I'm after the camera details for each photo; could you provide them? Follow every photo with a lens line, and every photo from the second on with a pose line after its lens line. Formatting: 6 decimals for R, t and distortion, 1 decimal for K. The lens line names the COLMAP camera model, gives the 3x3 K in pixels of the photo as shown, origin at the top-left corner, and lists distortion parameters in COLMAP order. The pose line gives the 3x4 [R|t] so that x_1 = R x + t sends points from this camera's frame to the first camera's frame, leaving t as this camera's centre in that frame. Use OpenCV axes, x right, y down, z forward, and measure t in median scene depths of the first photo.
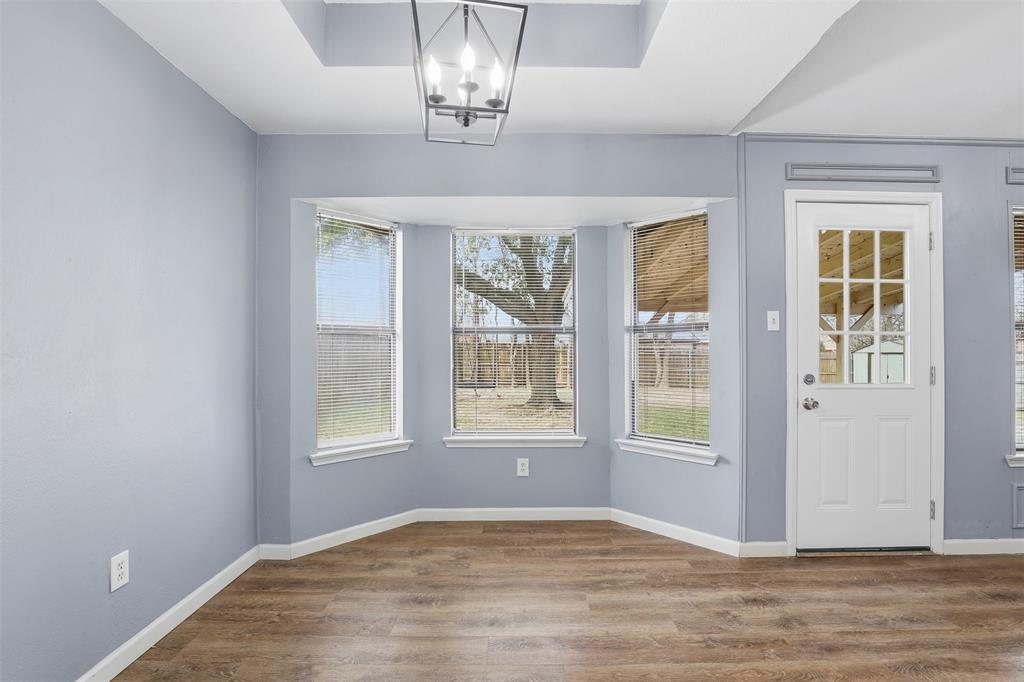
lens RADIAL K [[474.4, 0, 506.3], [0, 474.4, 346.1], [0, 0, 1]] dist [-0.032419, 0.004812]
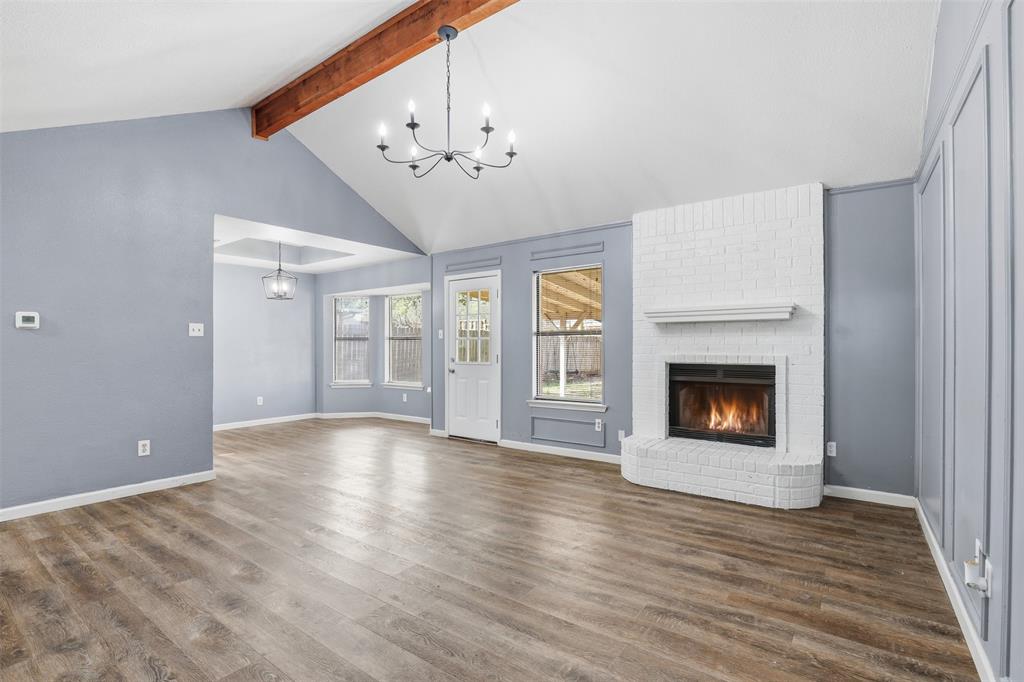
lens RADIAL K [[474.4, 0, 514.7], [0, 474.4, 343.0], [0, 0, 1]] dist [-0.032419, 0.004812]
pose [[0.803480, -0.010134, -0.595246, 2.246137], [0.009722, 0.999945, -0.003900, 0.001948], [0.595253, -0.002653, 0.803534, -0.654848]]
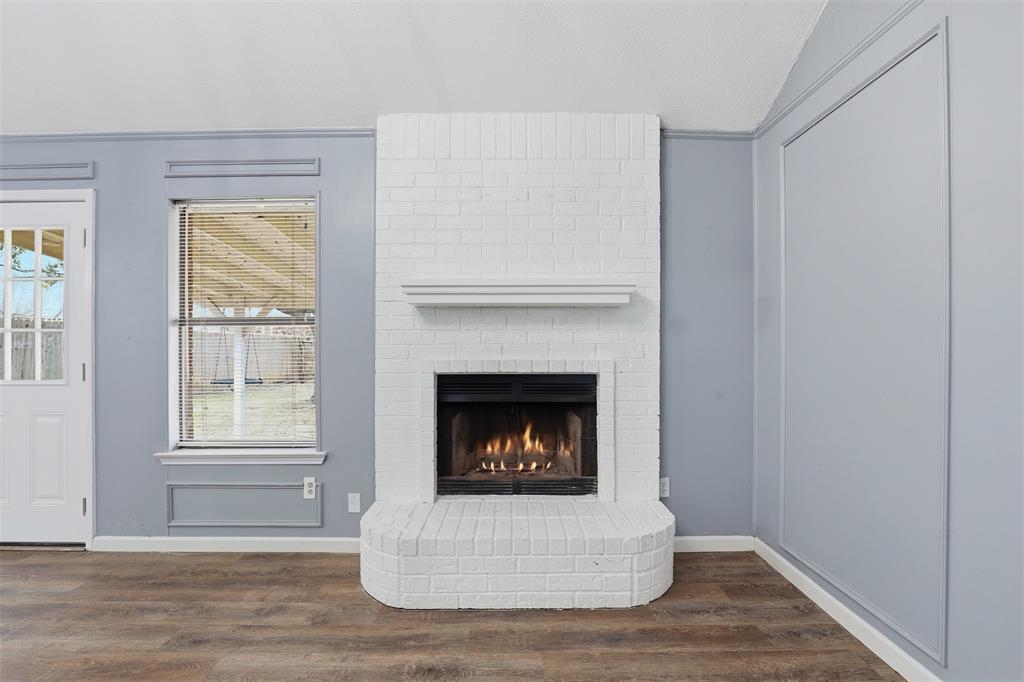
lens RADIAL K [[474.4, 0, 517.7], [0, 474.4, 346.8], [0, 0, 1]] dist [-0.032419, 0.004812]
pose [[0.999971, -0.007128, -0.002760, 1.865477], [0.007139, 0.999967, 0.003917, 0.011121], [0.002732, -0.003937, 0.999989, 0.000917]]
